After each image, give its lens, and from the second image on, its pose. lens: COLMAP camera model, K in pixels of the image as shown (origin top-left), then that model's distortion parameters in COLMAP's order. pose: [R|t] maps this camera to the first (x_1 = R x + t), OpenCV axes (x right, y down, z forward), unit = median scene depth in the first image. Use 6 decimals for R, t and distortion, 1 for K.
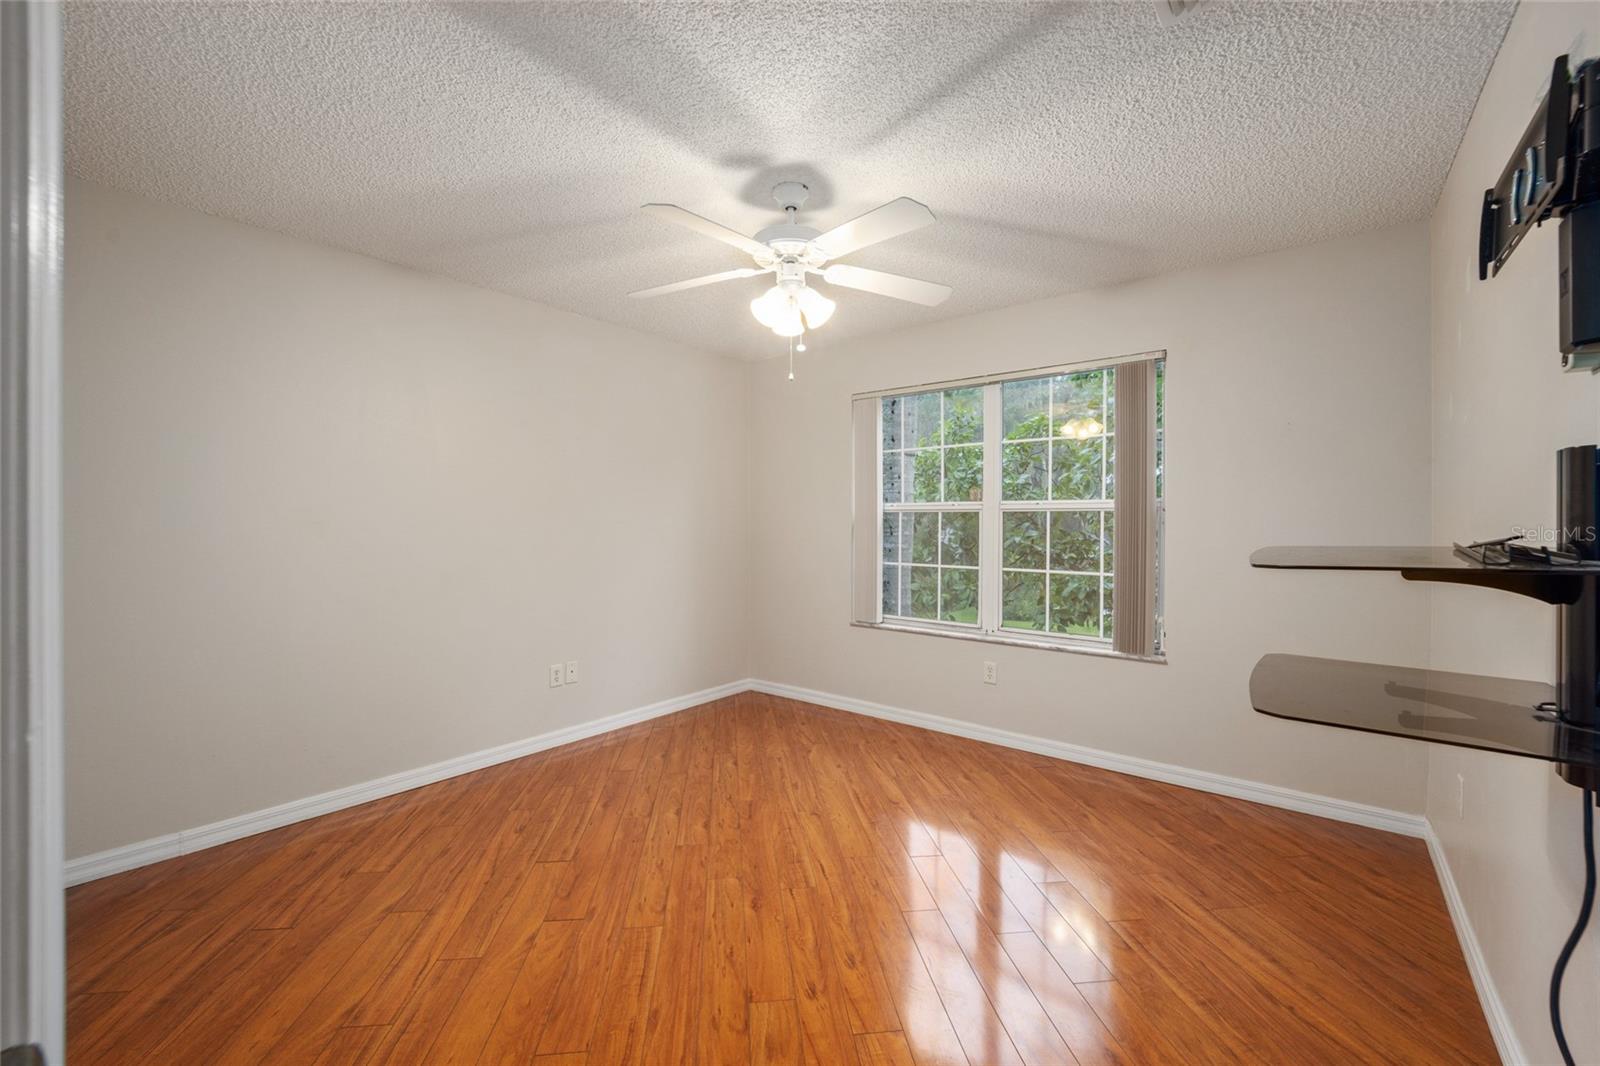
lens RADIAL K [[647.9, 0, 800.9], [0, 647.9, 524.4], [0, 0, 1]] dist [-0.002751, -0.000187]
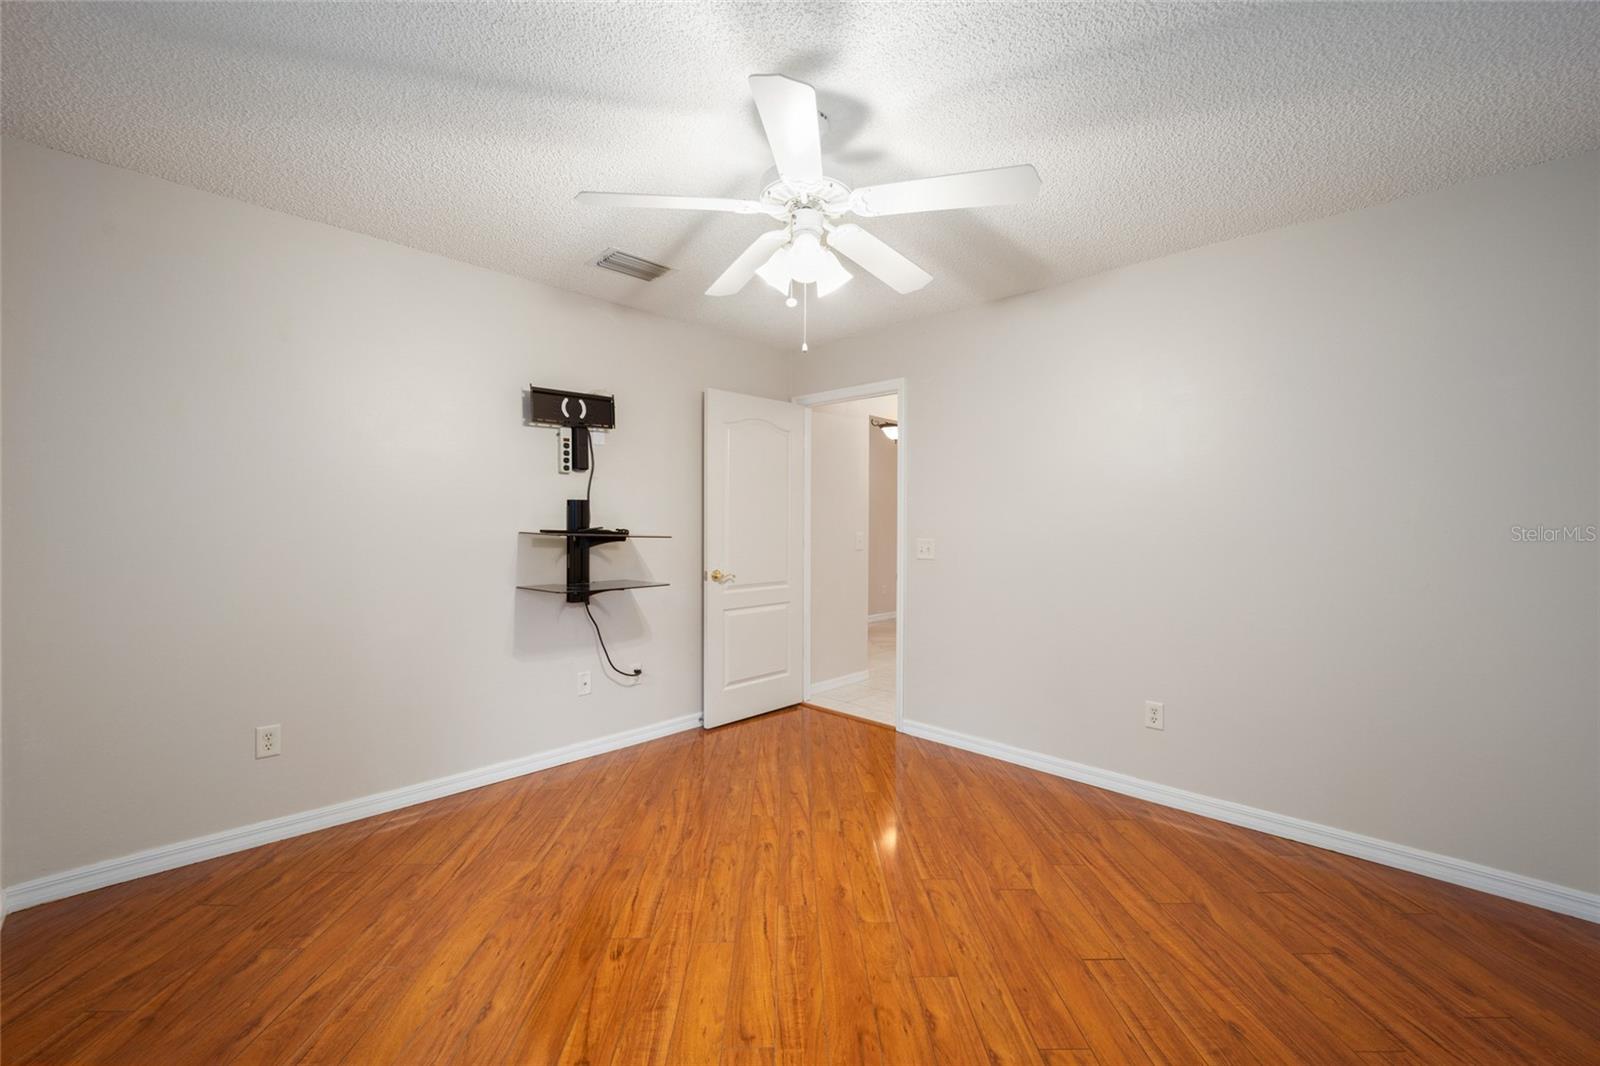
lens RADIAL K [[647.9, 0, 800.9], [0, 647.9, 524.4], [0, 0, 1]] dist [-0.002751, -0.000187]
pose [[-0.995598, -0.007008, 0.093460, -0.096048], [-0.006827, 0.999974, 0.002258, -0.003082], [-0.093473, 0.001610, -0.995621, 1.981372]]
